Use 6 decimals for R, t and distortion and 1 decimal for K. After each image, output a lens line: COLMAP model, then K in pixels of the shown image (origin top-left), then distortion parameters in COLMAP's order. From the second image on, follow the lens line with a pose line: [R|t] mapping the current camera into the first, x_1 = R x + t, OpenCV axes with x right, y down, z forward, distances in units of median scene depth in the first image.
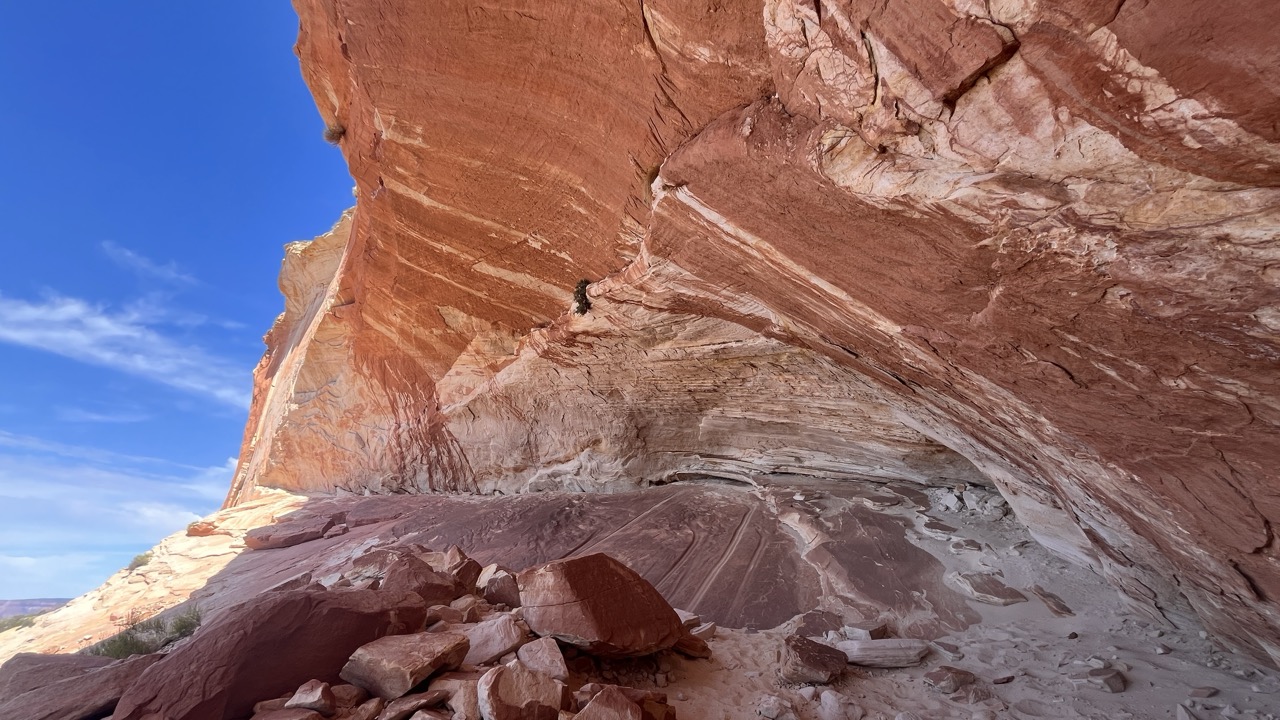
lens RADIAL K [[508.3, 0, 640.0], [0, 508.3, 360.0], [0, 0, 1]] dist [0.001680, 0.000093]
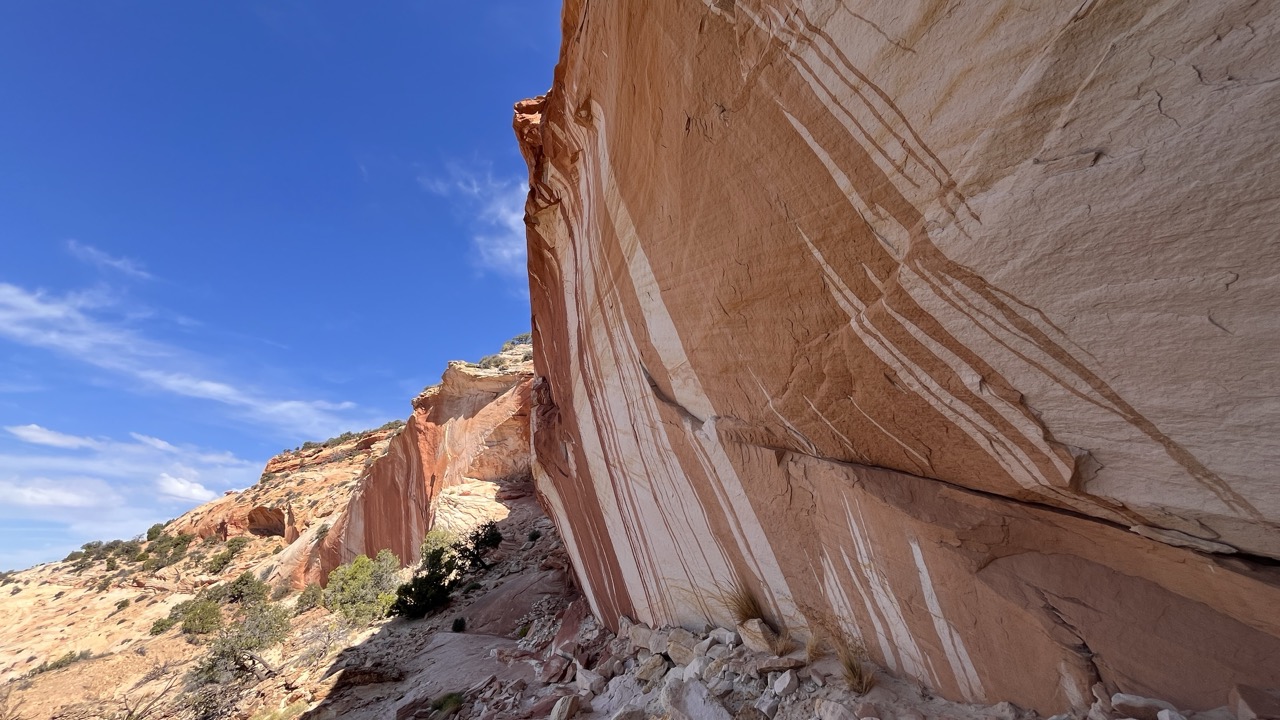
lens RADIAL K [[526.6, 0, 640.0], [0, 526.6, 360.0], [0, 0, 1]] dist [-0.003248, -0.000106]
pose [[0.982955, 0.060785, 0.173507, -0.437552], [-0.064126, 0.997848, 0.013710, -0.487185], [-0.172301, -0.024603, 0.984737, -1.948674]]
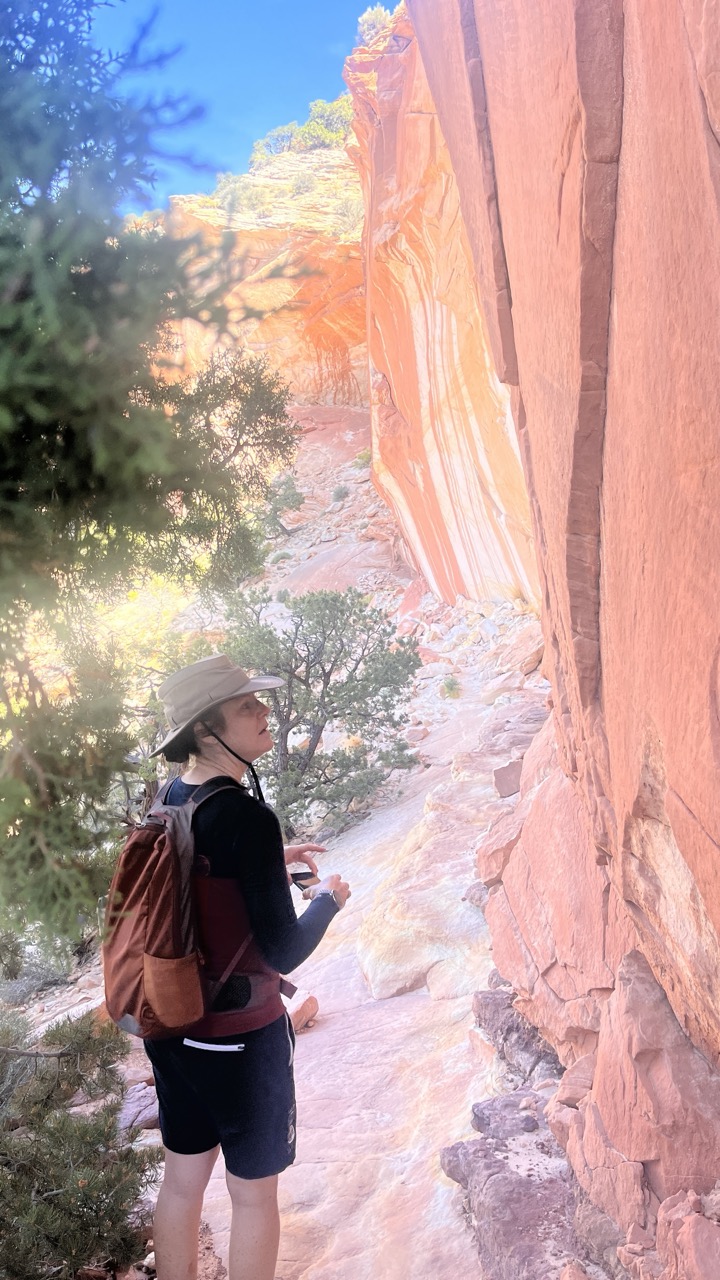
lens RADIAL K [[979.6, 0, 389.8], [0, 979.6, 646.6], [0, 0, 1]] dist [0.030372, -0.007046]
pose [[0.995915, 0.004833, 0.090167, -0.553755], [-0.049891, 0.861760, 0.504858, -0.809594], [-0.075263, -0.507294, 0.858480, -2.567076]]
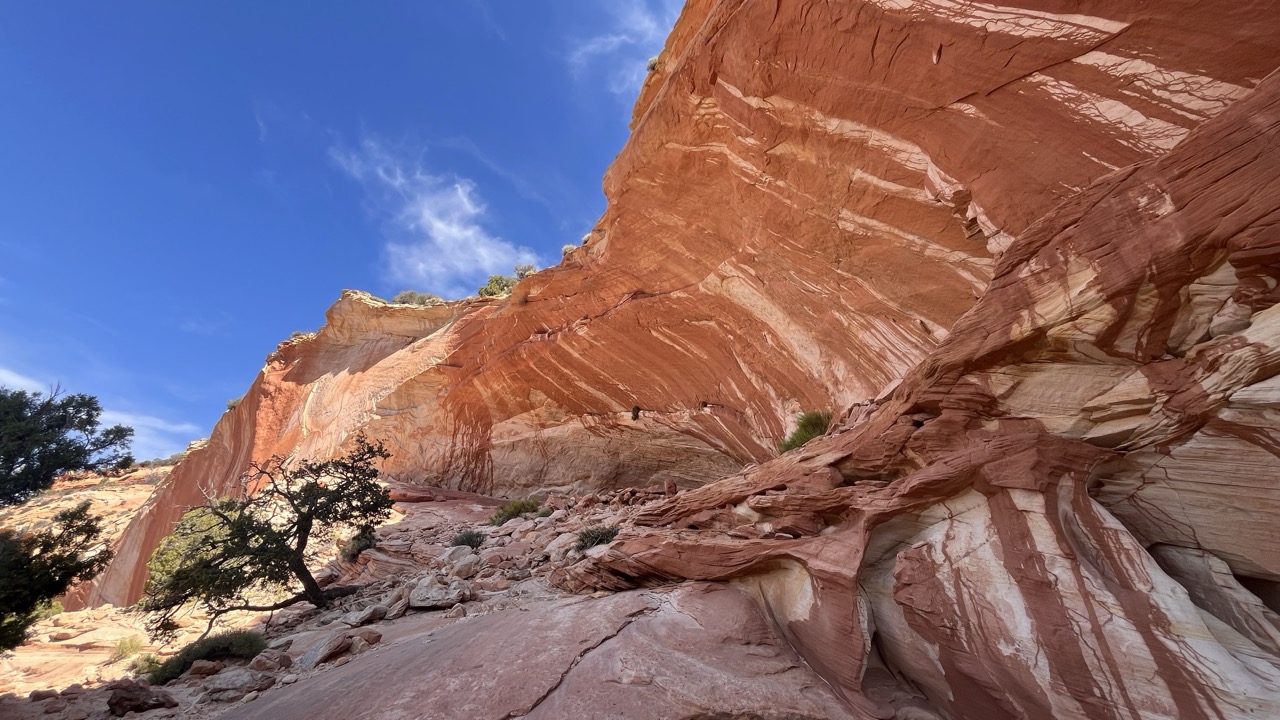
lens RADIAL K [[539.5, 0, 636.2], [0, 539.5, 350.4], [0, 0, 1]] dist [0.001632, 0.000351]
pose [[0.924102, 0.259706, 0.280334, -0.511367], [-0.214530, 0.959640, -0.181844, 0.031649], [-0.316246, 0.107902, 0.942521, -0.830059]]
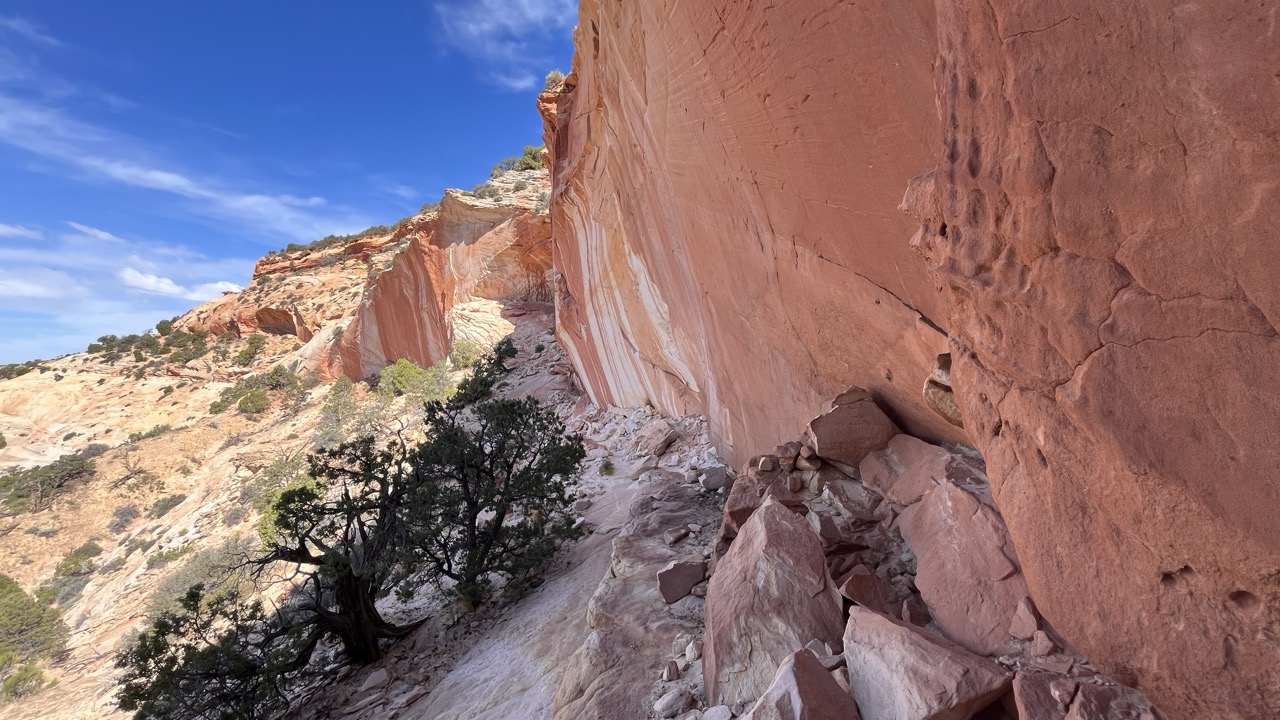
lens RADIAL K [[526.6, 0, 640.0], [0, 526.6, 360.0], [0, 0, 1]] dist [-0.003248, -0.000106]
pose [[0.975386, 0.009497, 0.220298, -0.532103], [-0.092489, 0.924559, 0.369644, -0.732093], [-0.200168, -0.380921, 0.902680, -2.426708]]
